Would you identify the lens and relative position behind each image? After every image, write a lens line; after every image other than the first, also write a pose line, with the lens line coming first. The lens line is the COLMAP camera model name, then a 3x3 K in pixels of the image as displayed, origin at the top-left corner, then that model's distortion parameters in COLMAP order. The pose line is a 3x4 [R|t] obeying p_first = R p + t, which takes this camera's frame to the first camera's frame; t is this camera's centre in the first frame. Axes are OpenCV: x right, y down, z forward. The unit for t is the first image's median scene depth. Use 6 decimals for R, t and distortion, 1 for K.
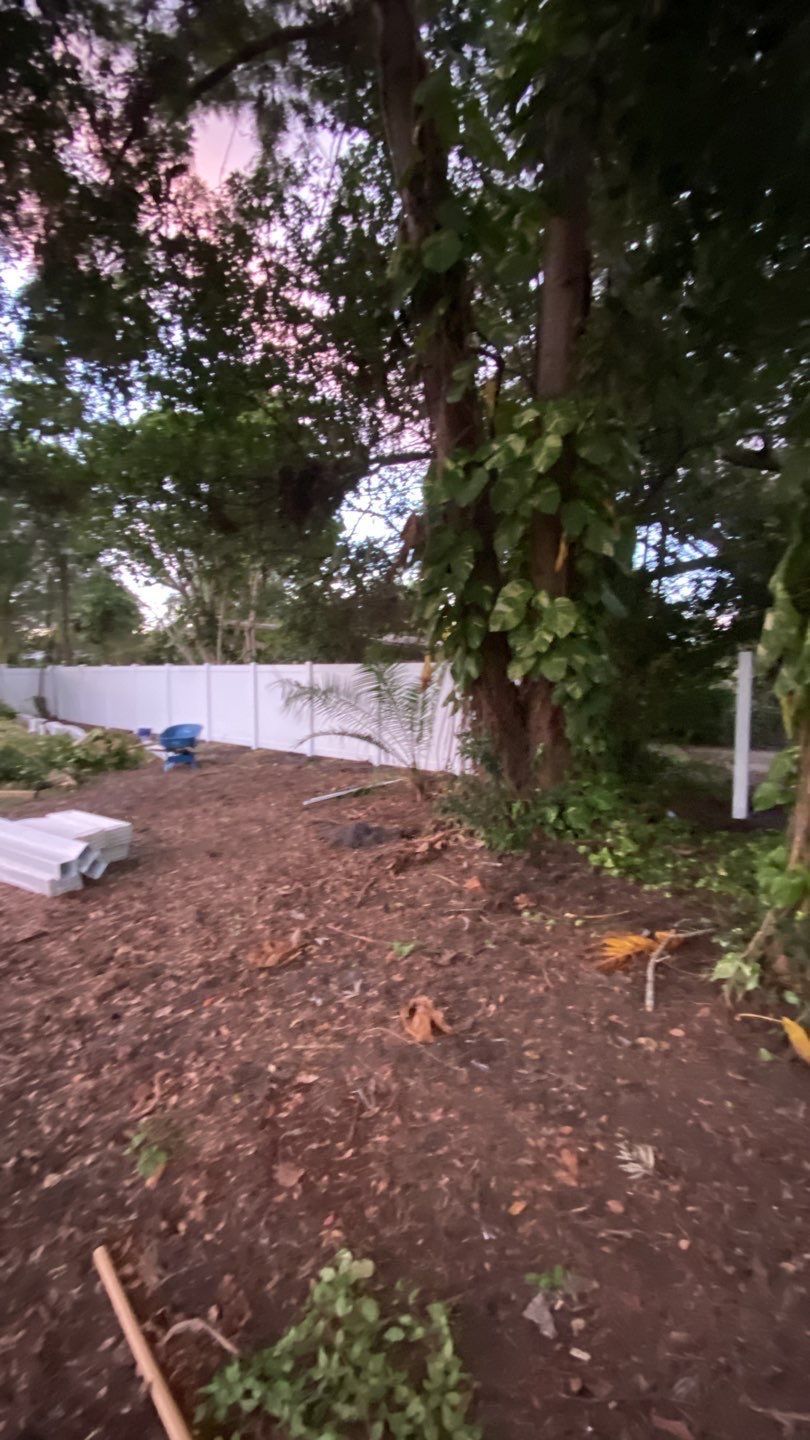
lens RADIAL K [[574.1, 0, 408.7], [0, 574.1, 720.0], [0, 0, 1]] dist [0.016462, -0.018231]
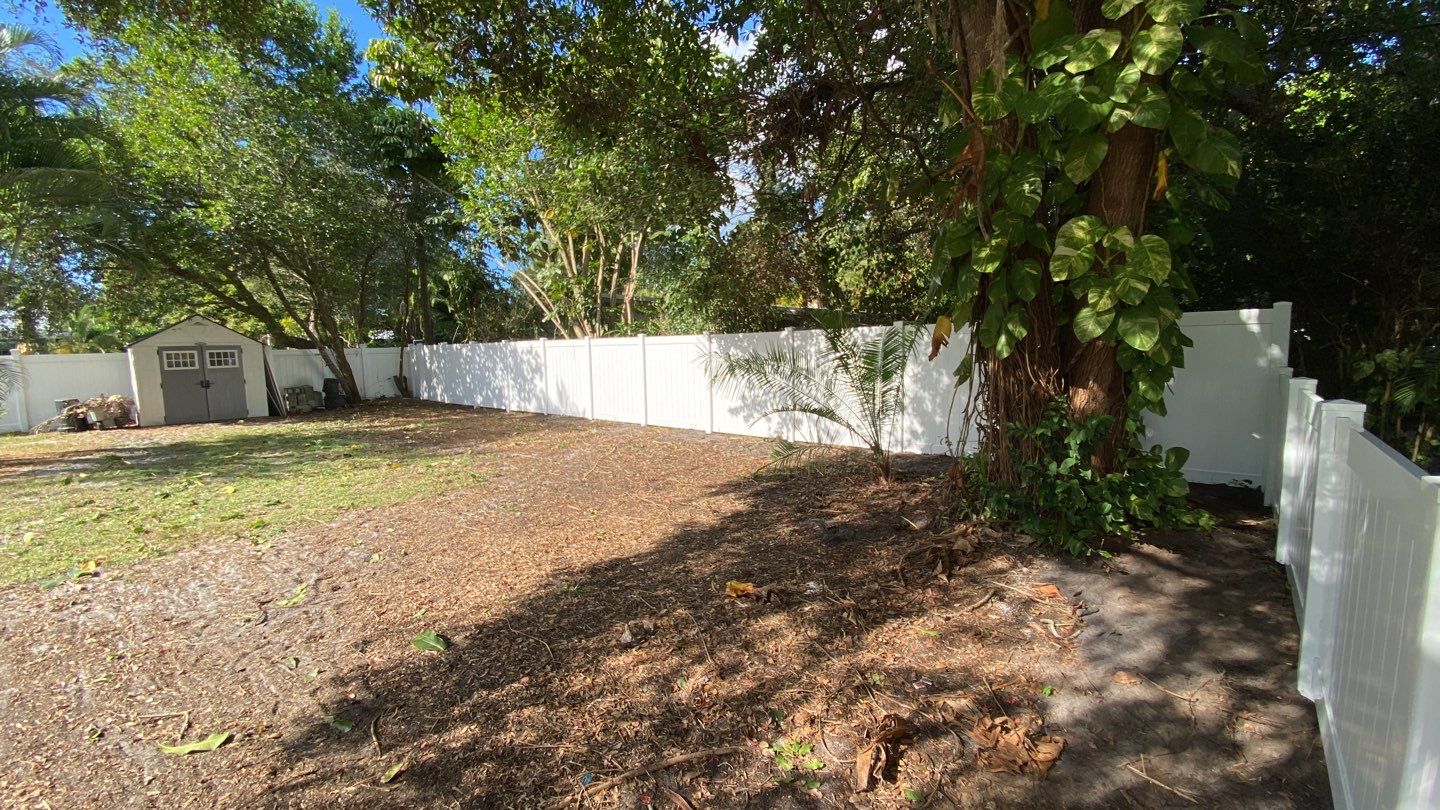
lens RADIAL K [[573.0, 0, 712.9], [0, 573.0, 401.7], [0, 0, 1]] dist [0.010151, -0.018325]
pose [[0.999165, -0.023031, -0.033741, -0.226939], [0.023702, 0.999526, 0.019627, -0.009154], [0.033273, -0.020410, 0.999238, 0.130827]]
